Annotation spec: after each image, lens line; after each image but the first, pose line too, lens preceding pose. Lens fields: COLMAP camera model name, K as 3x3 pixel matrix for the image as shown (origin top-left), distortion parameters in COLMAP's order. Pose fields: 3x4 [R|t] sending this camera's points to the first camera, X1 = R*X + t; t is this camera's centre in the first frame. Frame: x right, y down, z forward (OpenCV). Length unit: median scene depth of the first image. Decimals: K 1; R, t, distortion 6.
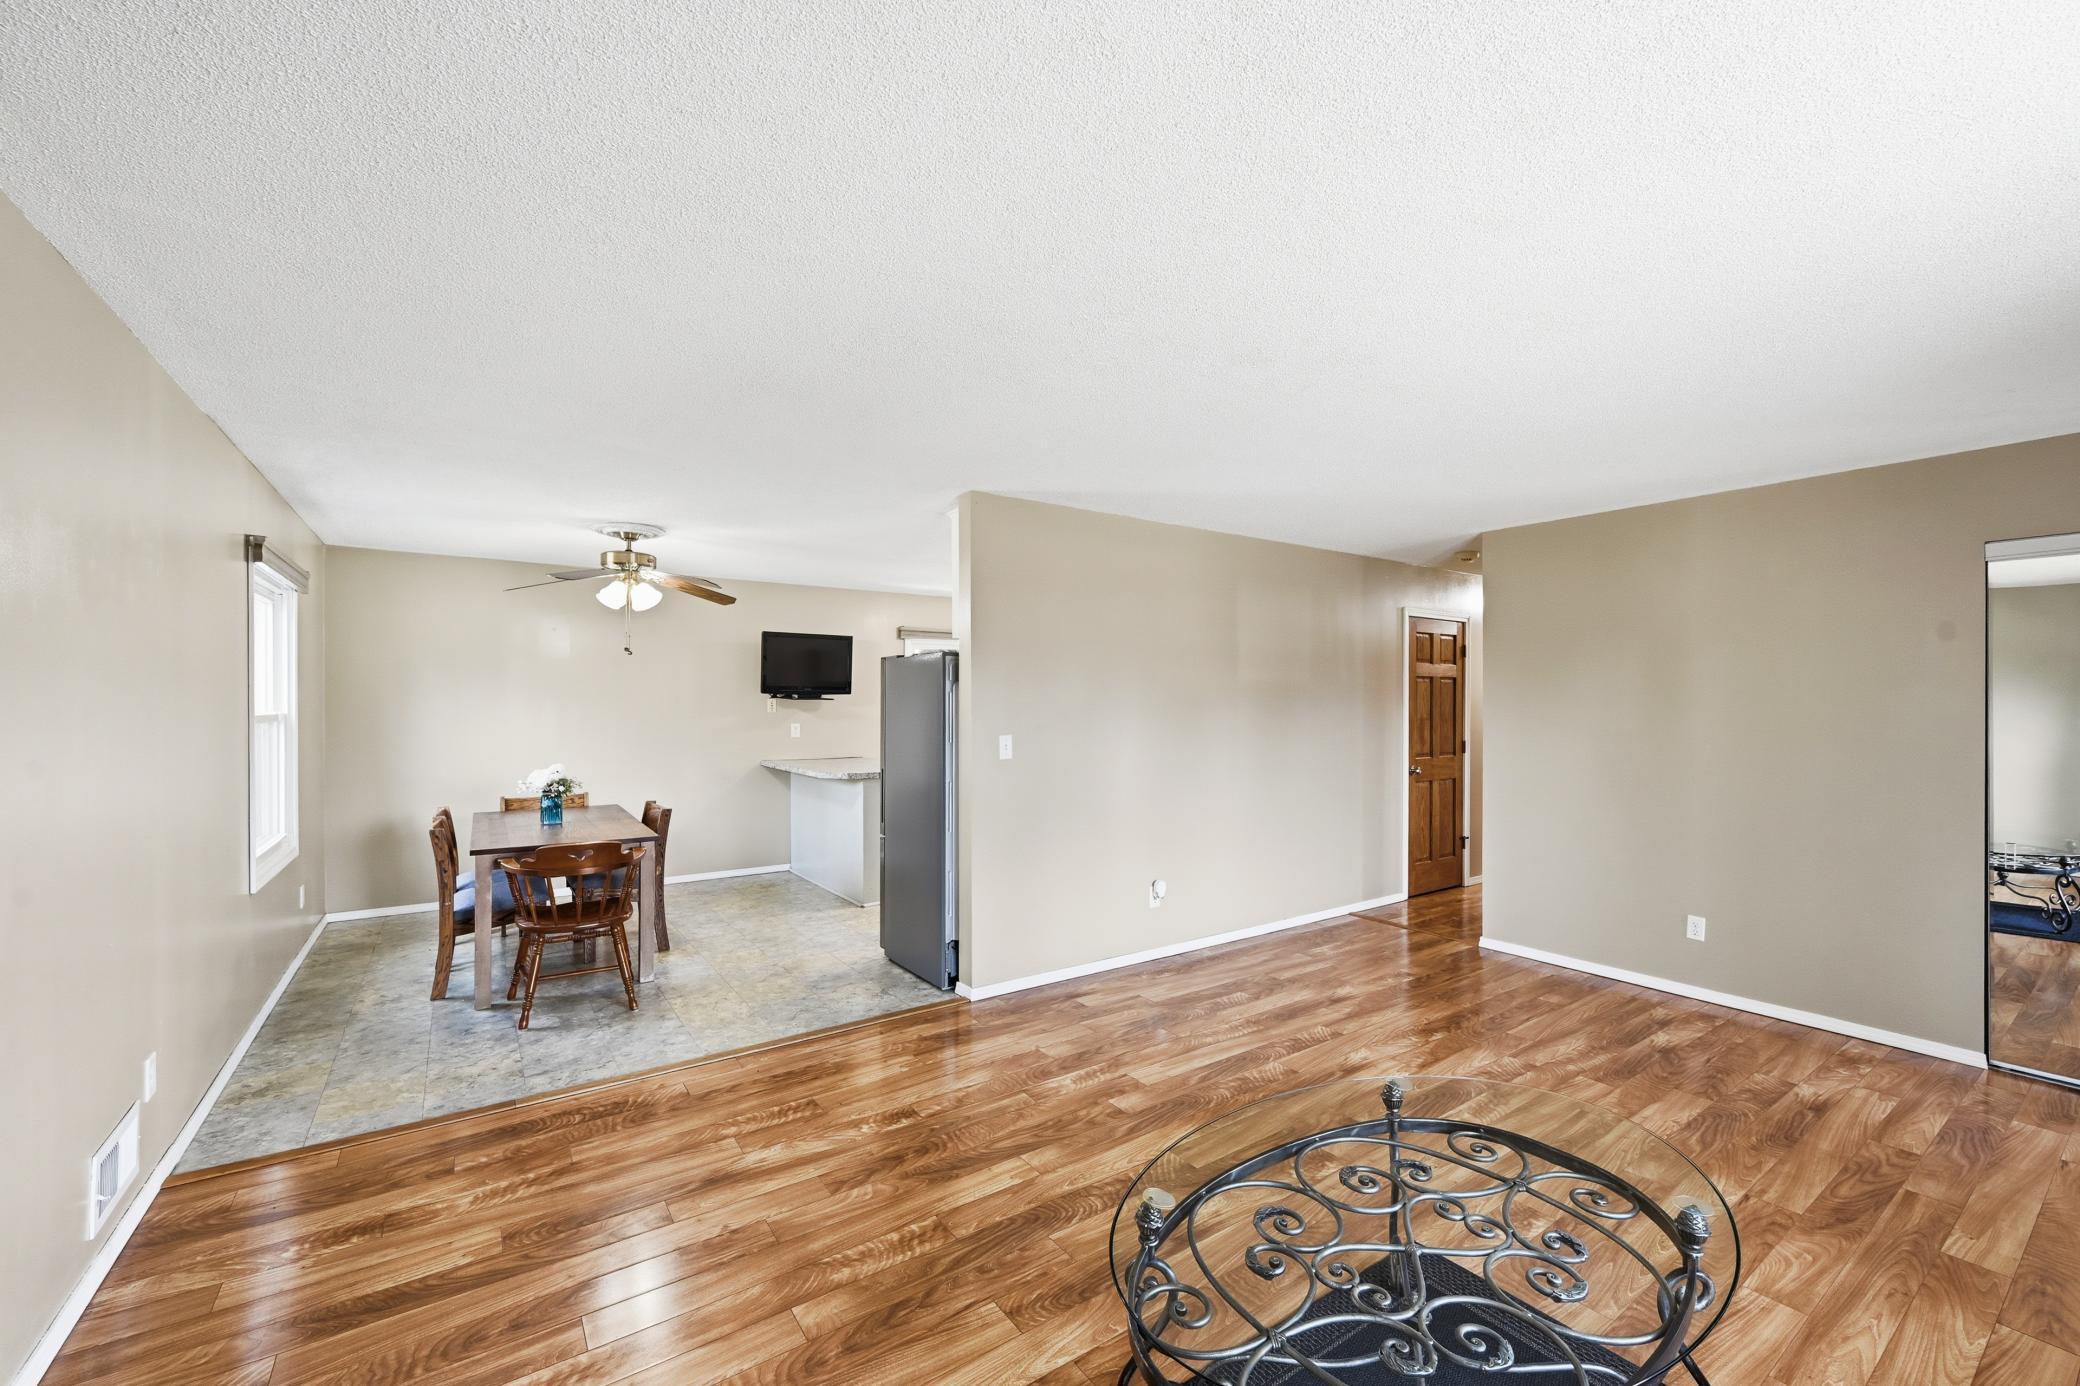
lens RADIAL K [[829.0, 0, 1037.8], [0, 829.0, 705.2], [0, 0, 1]] dist [-0.001722, 0.000097]
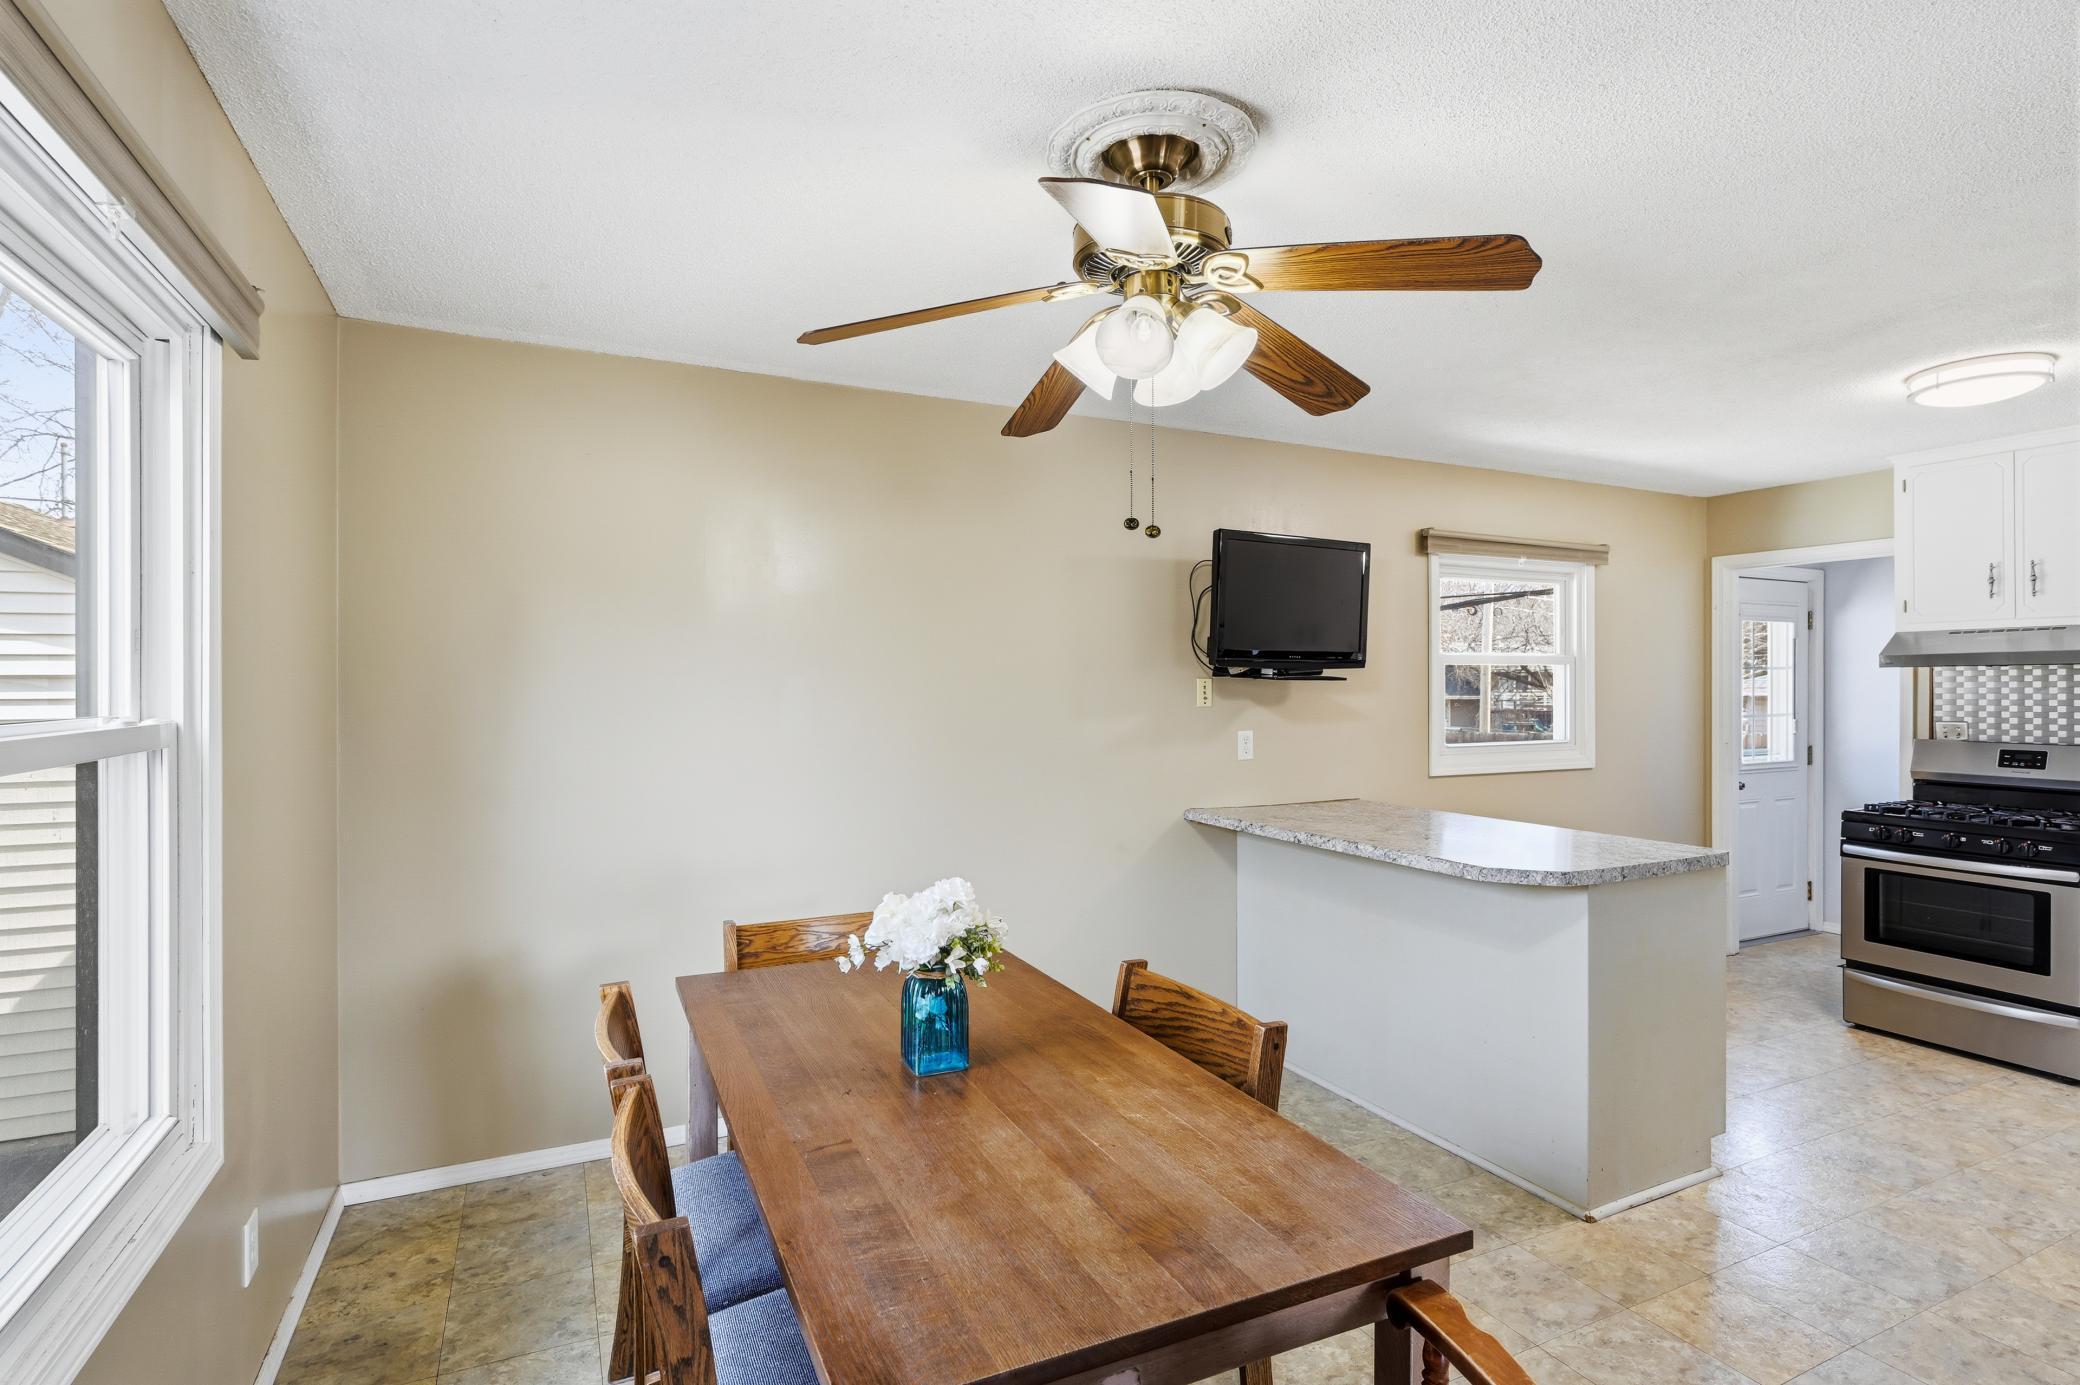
lens RADIAL K [[1007.0, 0, 1036.3], [0, 1007.0, 685.5], [0, 0, 1]] dist [-0.001723, 0.000032]
pose [[0.988548, -0.001049, -0.150903, -0.370334], [0.000957, 0.999999, -0.000684, -0.003251], [0.150903, 0.000531, 0.988548, 0.469003]]
